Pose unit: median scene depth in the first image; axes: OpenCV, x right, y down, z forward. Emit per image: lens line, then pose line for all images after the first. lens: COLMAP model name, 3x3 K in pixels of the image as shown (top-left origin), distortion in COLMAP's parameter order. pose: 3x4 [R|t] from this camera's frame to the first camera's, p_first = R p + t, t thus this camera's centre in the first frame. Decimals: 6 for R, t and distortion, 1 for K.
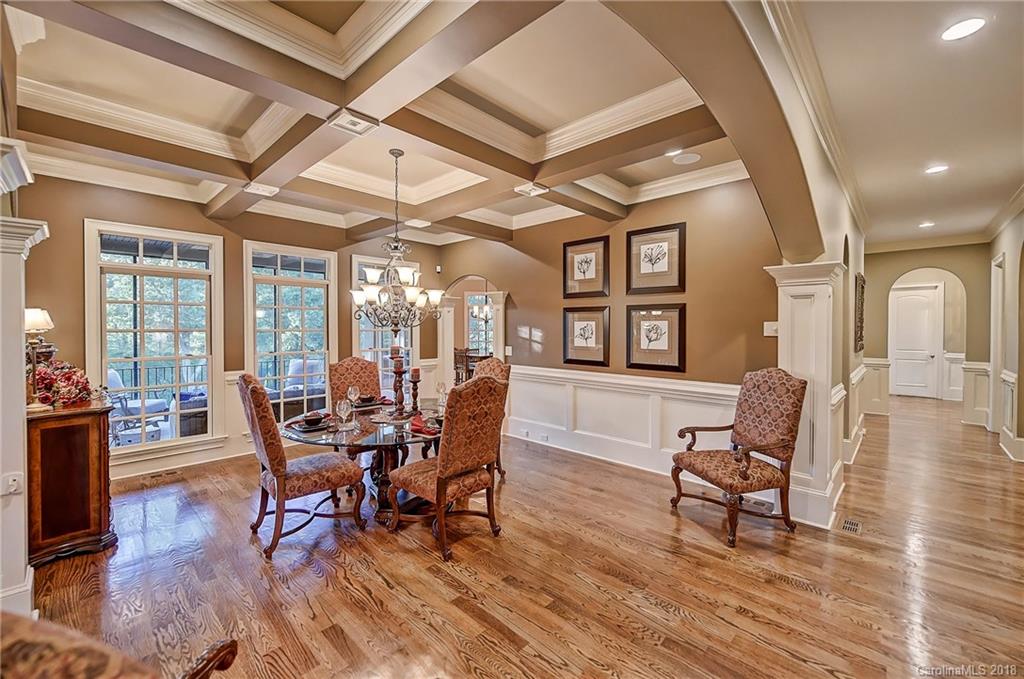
lens RADIAL K [[413.8, 0, 514.1], [0, 413.8, 330.7], [0, 0, 1]] dist [-0.006513, 0.000183]
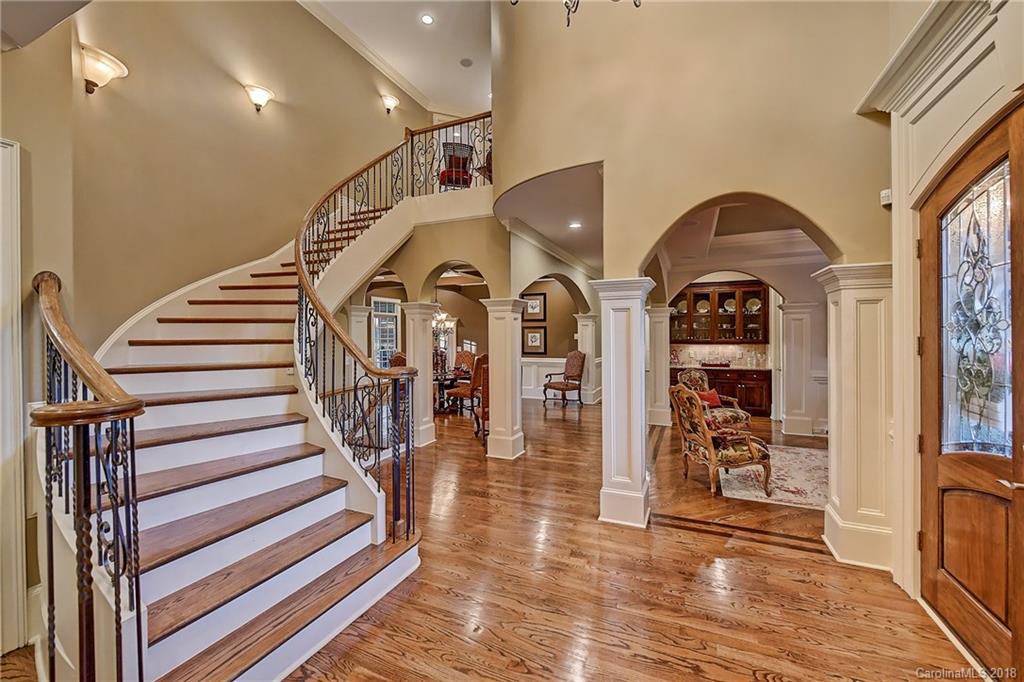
lens RADIAL K [[411.3, 0, 509.2], [0, 411.3, 339.4], [0, 0, 1]] dist [0.000057, 0.000000]
pose [[0.942933, -0.003677, 0.332963, -0.696247], [0.004251, 0.999990, -0.000995, 0.013669], [-0.332956, 0.002354, 0.942939, -1.403706]]
